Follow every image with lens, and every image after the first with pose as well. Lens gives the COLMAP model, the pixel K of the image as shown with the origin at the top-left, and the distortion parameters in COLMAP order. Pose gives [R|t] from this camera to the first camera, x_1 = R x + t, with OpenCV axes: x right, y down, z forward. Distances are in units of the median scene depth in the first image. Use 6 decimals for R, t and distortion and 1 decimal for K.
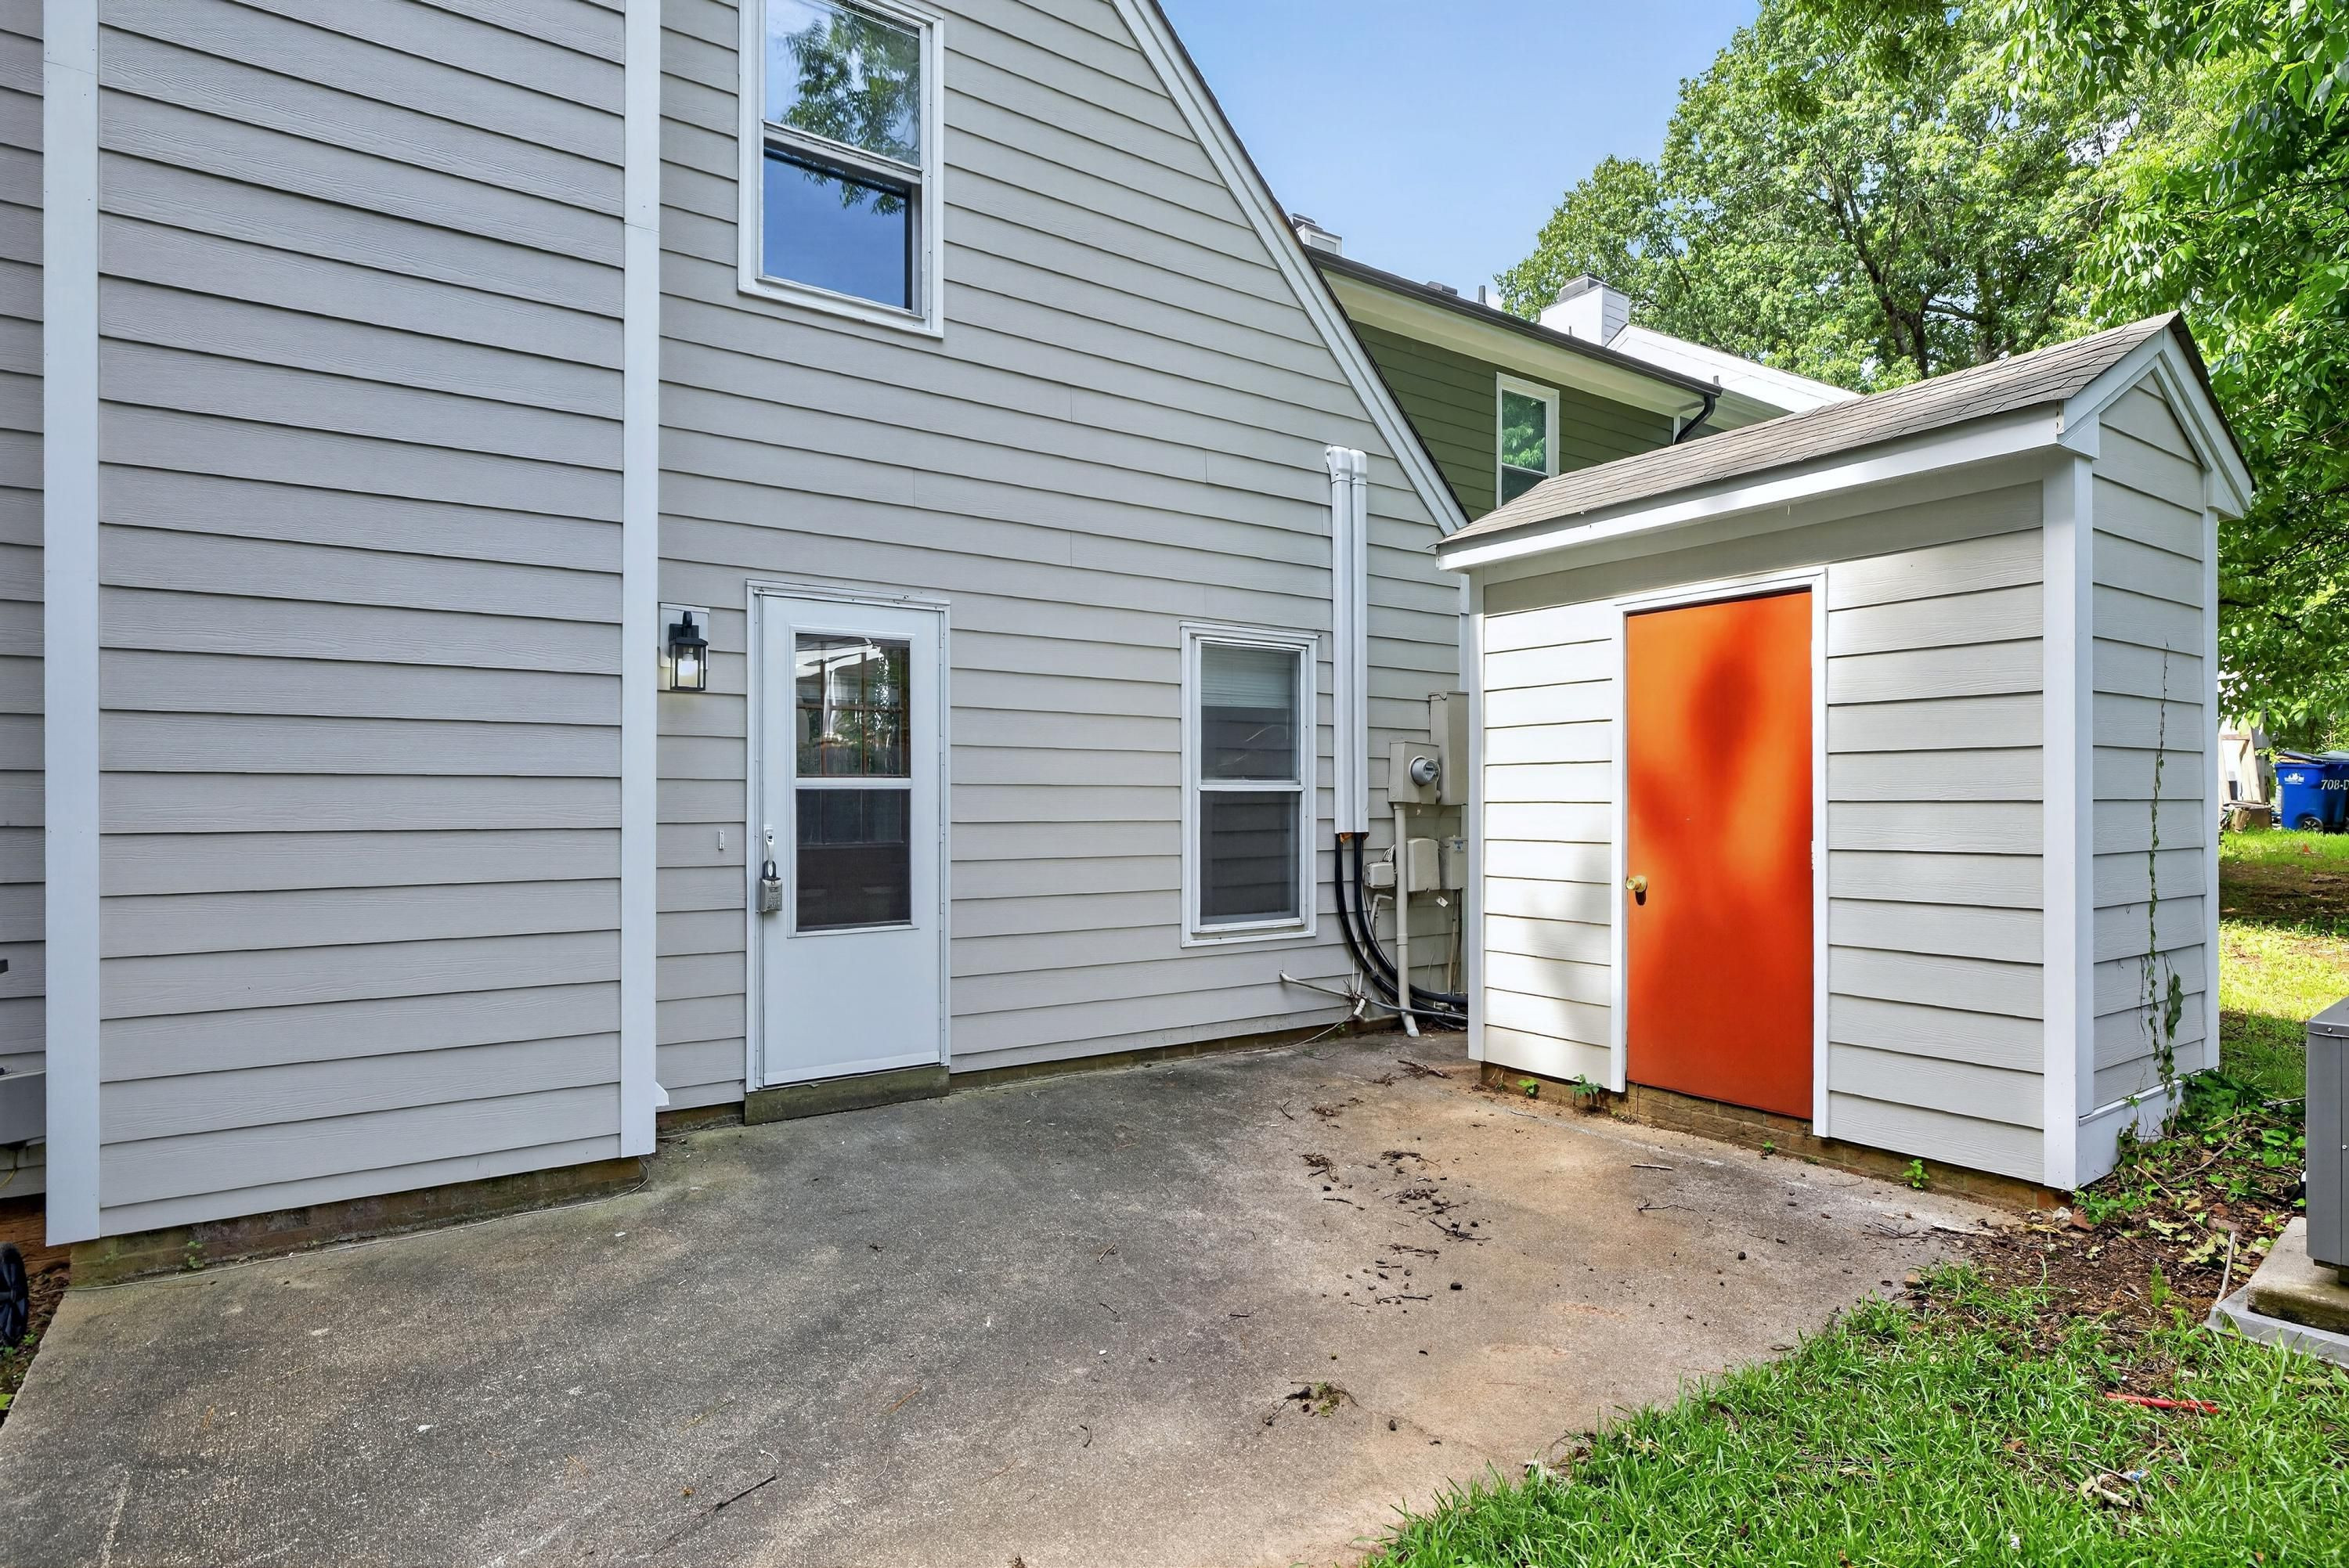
lens RADIAL K [[1244.6, 0, 1180.4], [0, 1244.6, 793.1], [0, 0, 1]] dist [-0.005378, 0.008532]
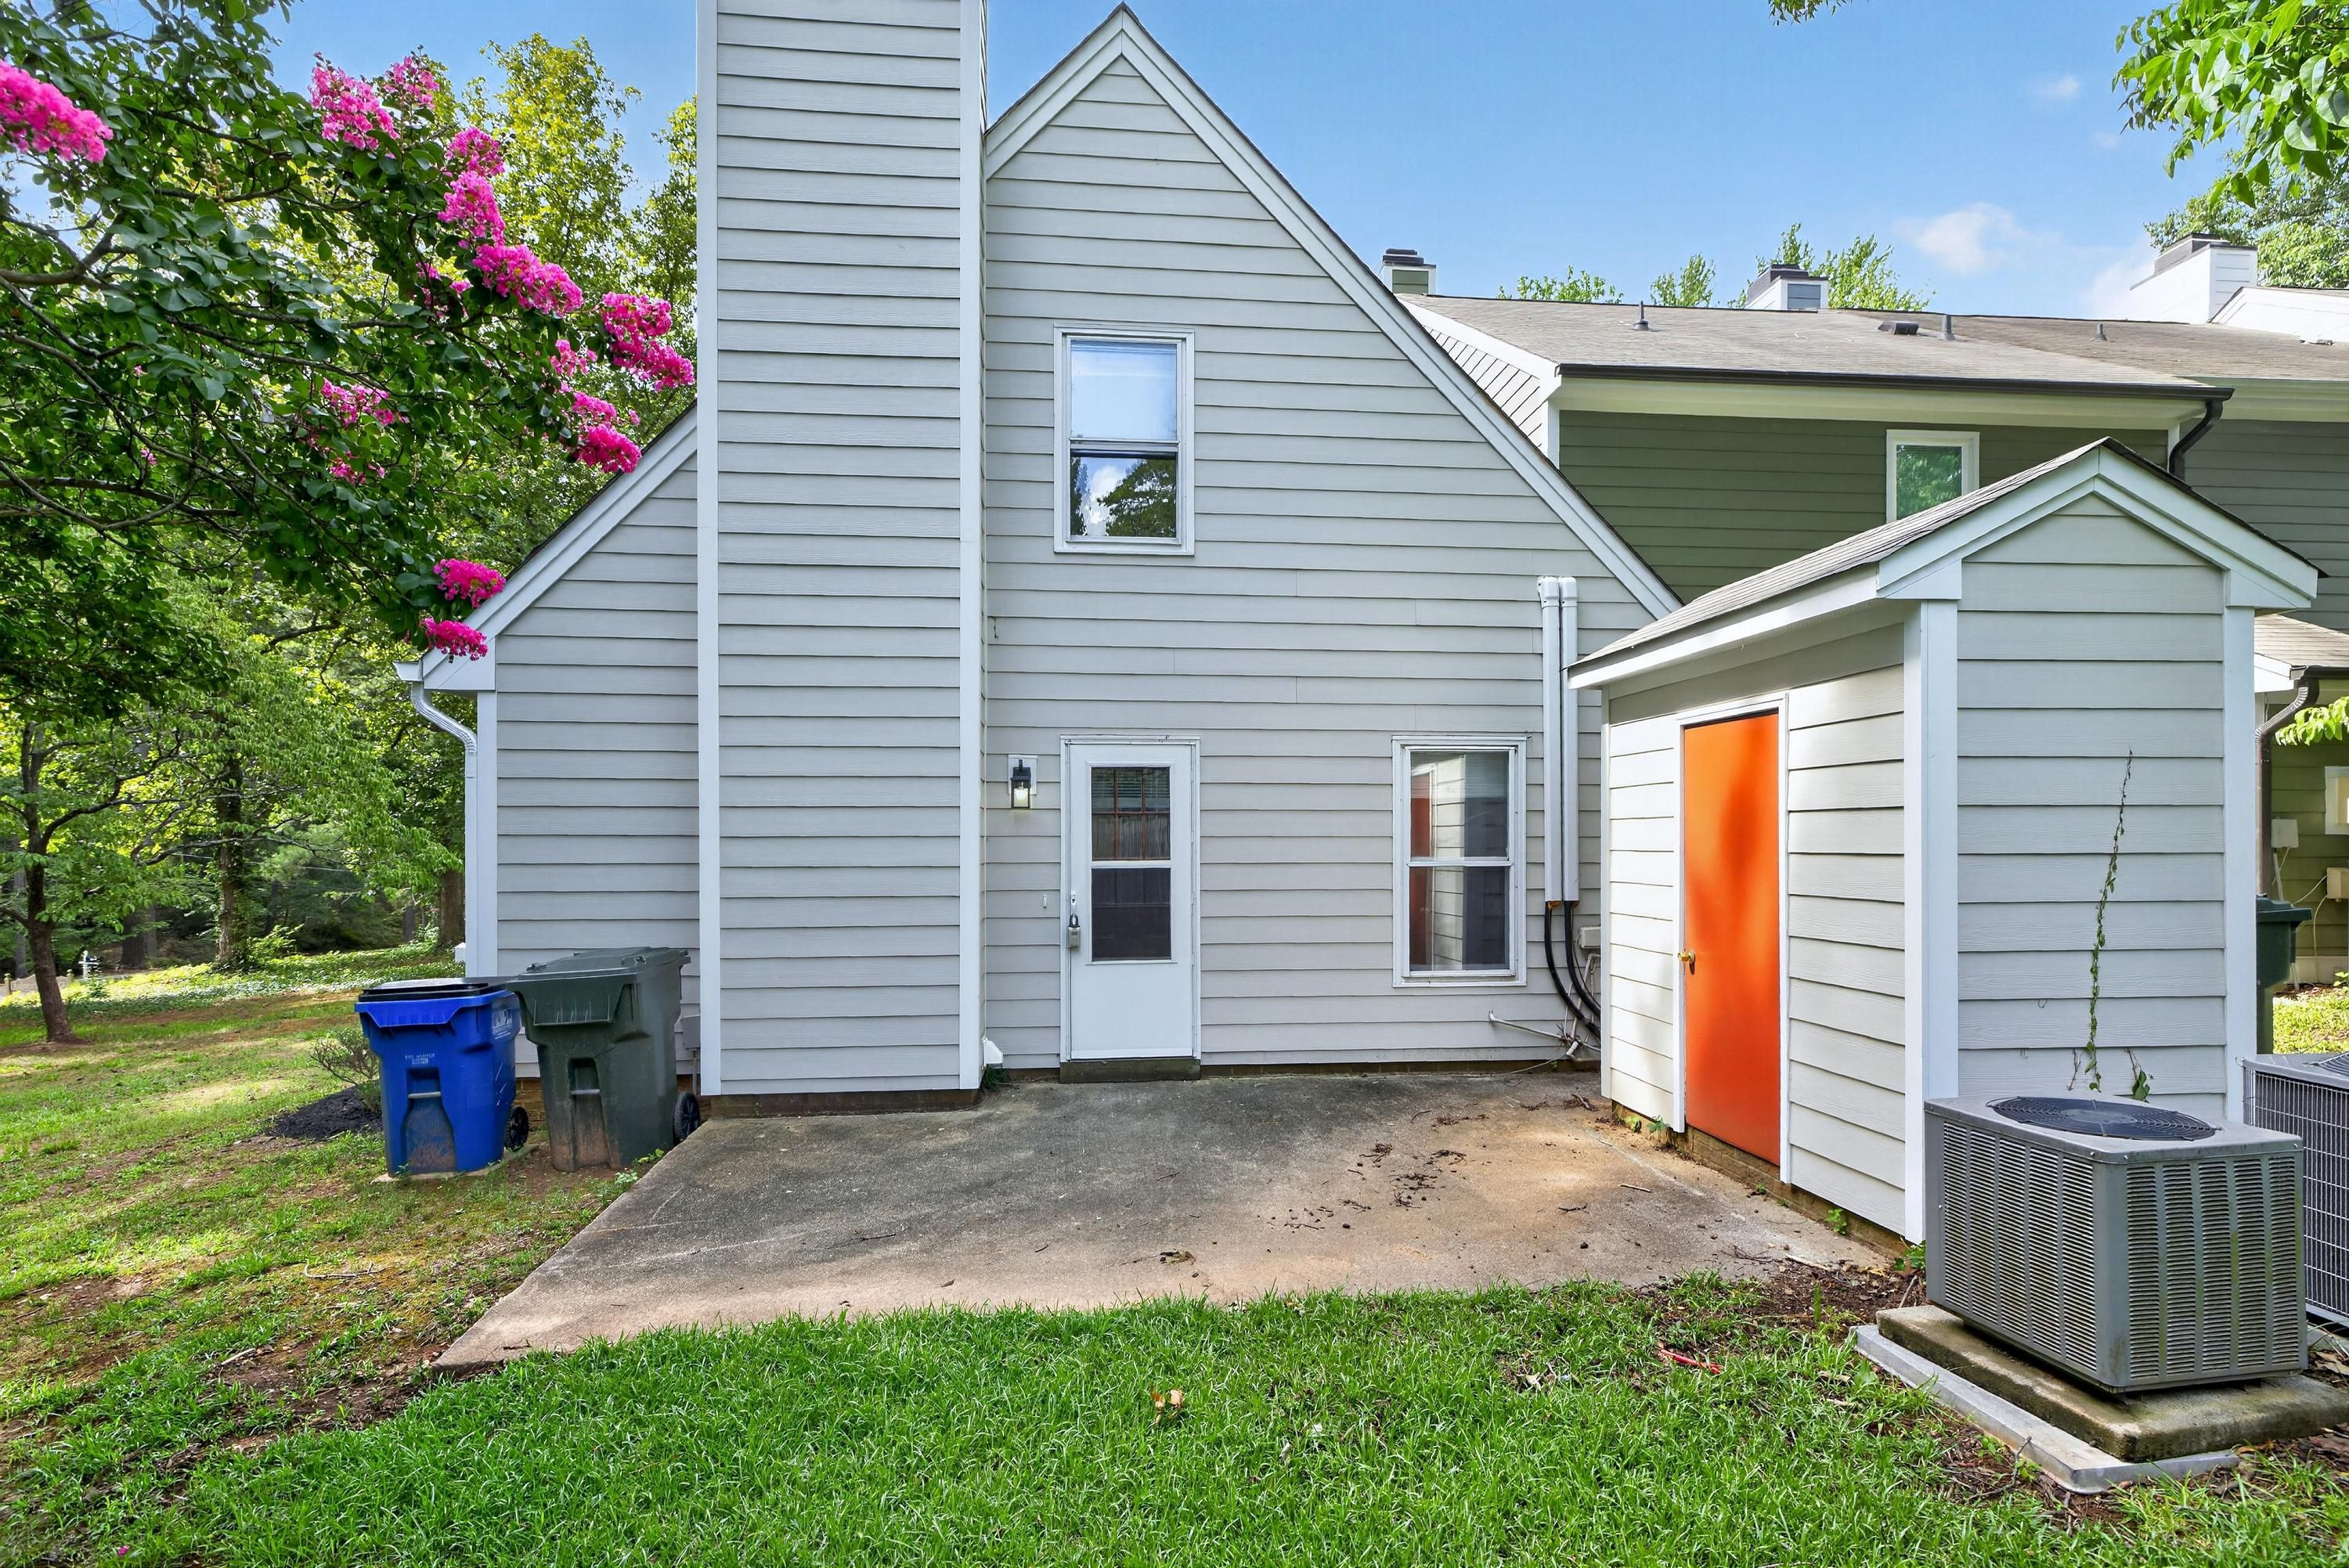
lens RADIAL K [[1170.4, 0, 1175.7], [0, 1170.4, 830.0], [0, 0, 1]] dist [0.004513, 0.000328]
pose [[0.869626, -0.005452, -0.493682, 0.482623], [0.005563, 0.999984, -0.001244, -0.047194], [0.493680, -0.001665, 0.869642, -0.201087]]
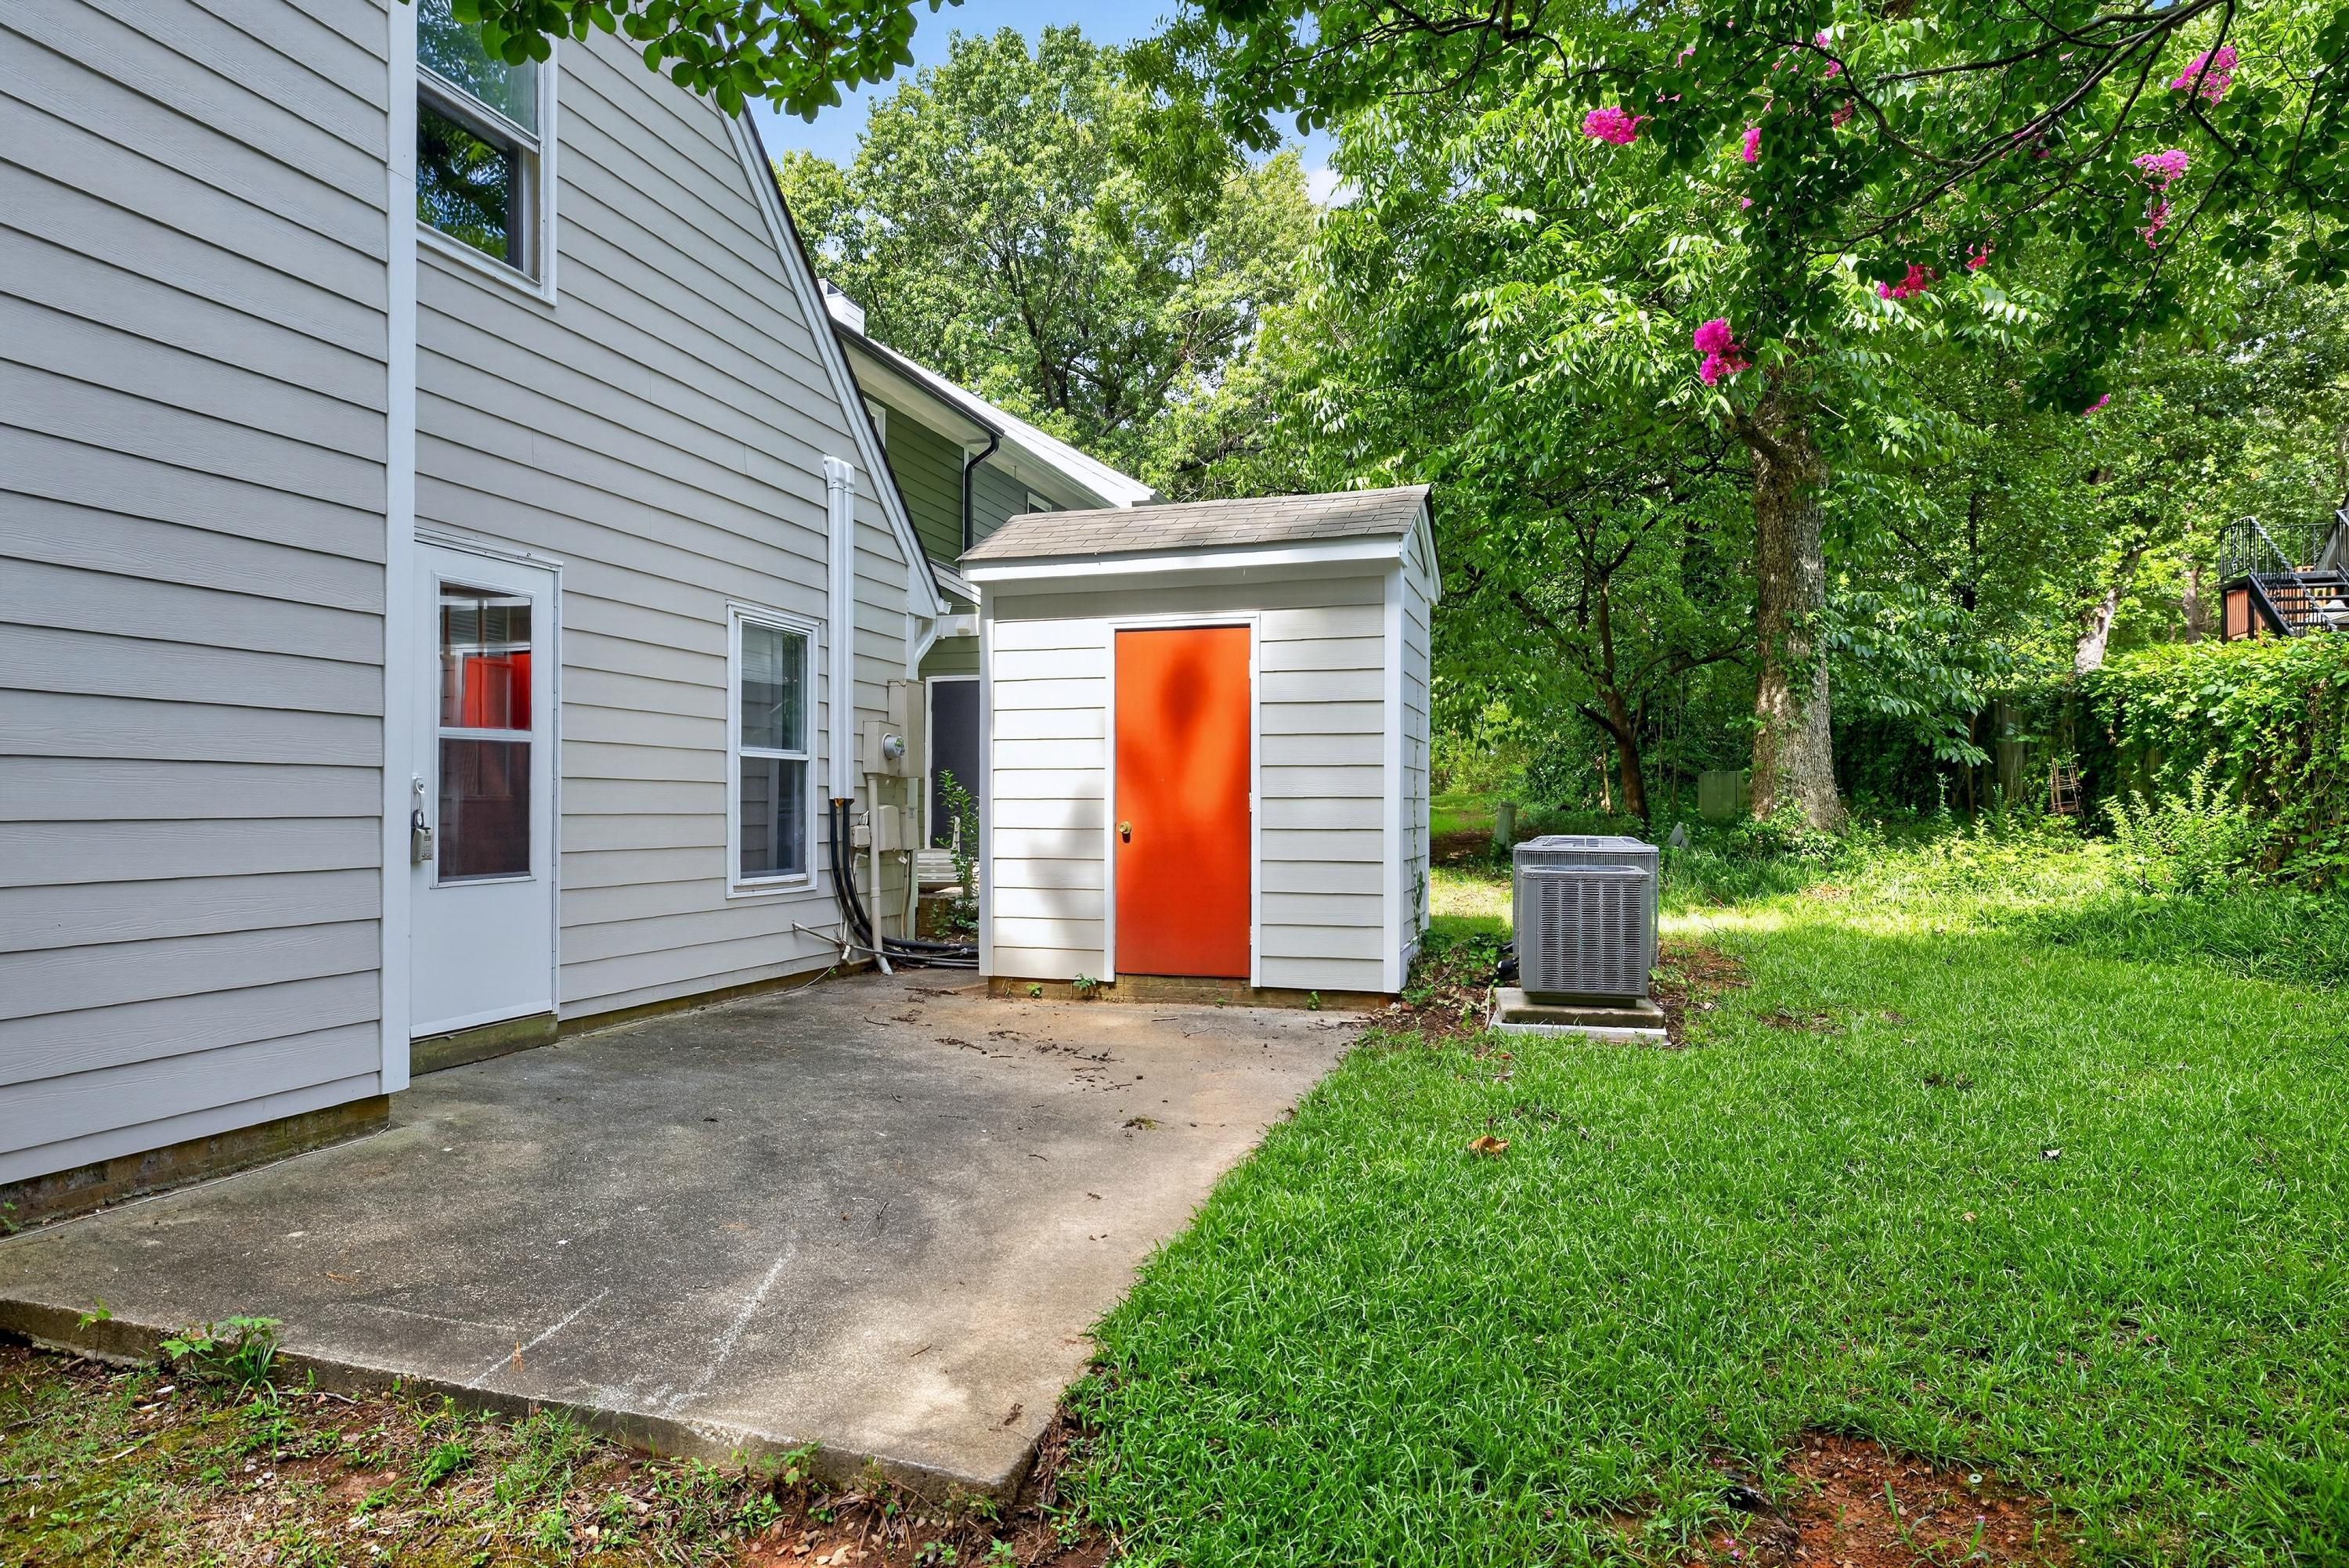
lens RADIAL K [[1343.7, 0, 1174.5], [0, 1343.7, 784.0], [0, 0, 1]] dist [0.024414, 0.000583]
pose [[0.791472, 0.011825, 0.611091, -0.487807], [-0.005535, 0.999910, -0.012180, 0.041757], [-0.611180, 0.006258, 0.791467, -0.205457]]
